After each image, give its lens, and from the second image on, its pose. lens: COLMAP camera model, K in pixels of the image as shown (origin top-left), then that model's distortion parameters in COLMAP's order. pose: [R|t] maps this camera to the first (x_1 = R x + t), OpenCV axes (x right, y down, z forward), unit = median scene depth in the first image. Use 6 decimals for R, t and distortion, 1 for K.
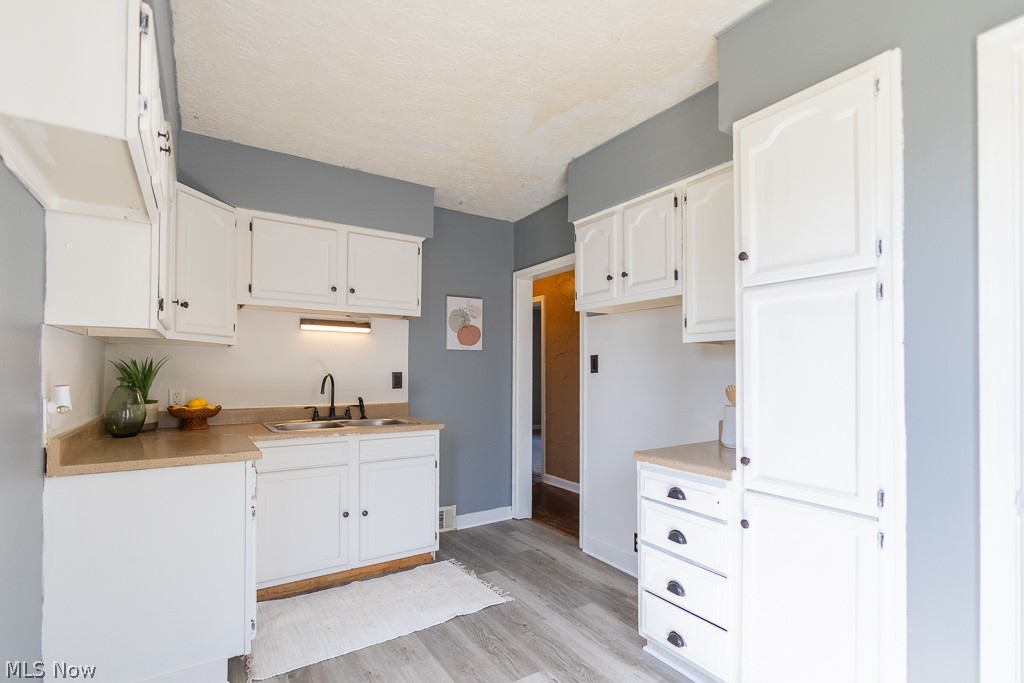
lens RADIAL K [[478.3, 0, 510.6], [0, 478.3, 348.3], [0, 0, 1]] dist [-0.002723, 0.000885]
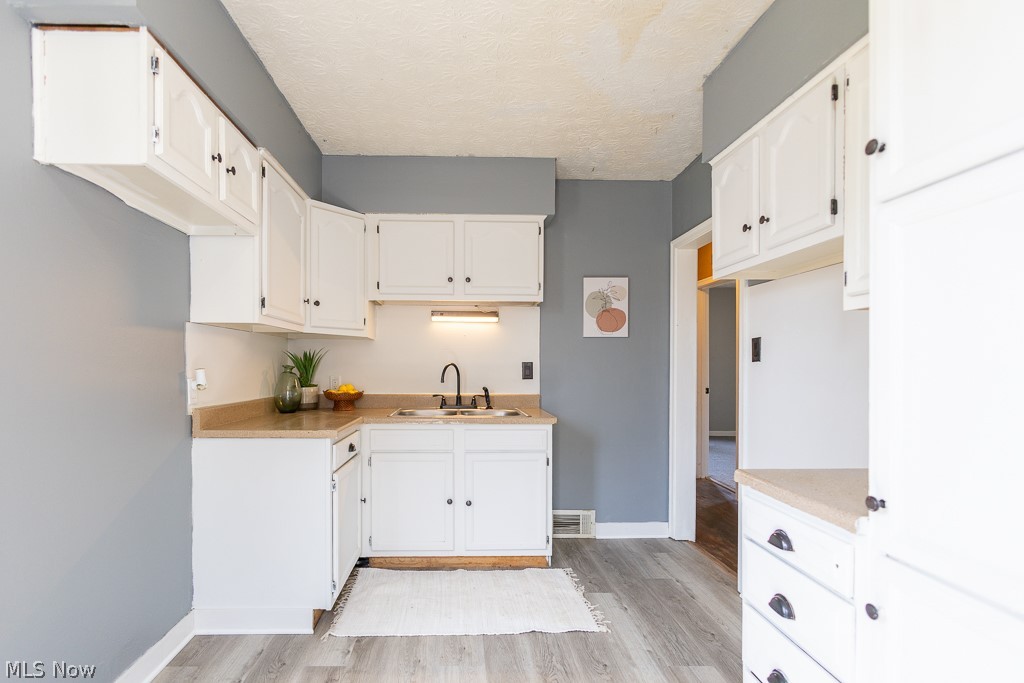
lens RADIAL K [[489.2, 0, 474.3], [0, 489.2, 356.2], [0, 0, 1]] dist [-0.002256, 0.000567]
pose [[0.850314, -0.010133, -0.526179, 0.218536], [0.024269, 0.999506, 0.019971, 0.018890], [0.525716, -0.029752, 0.850139, 0.138849]]
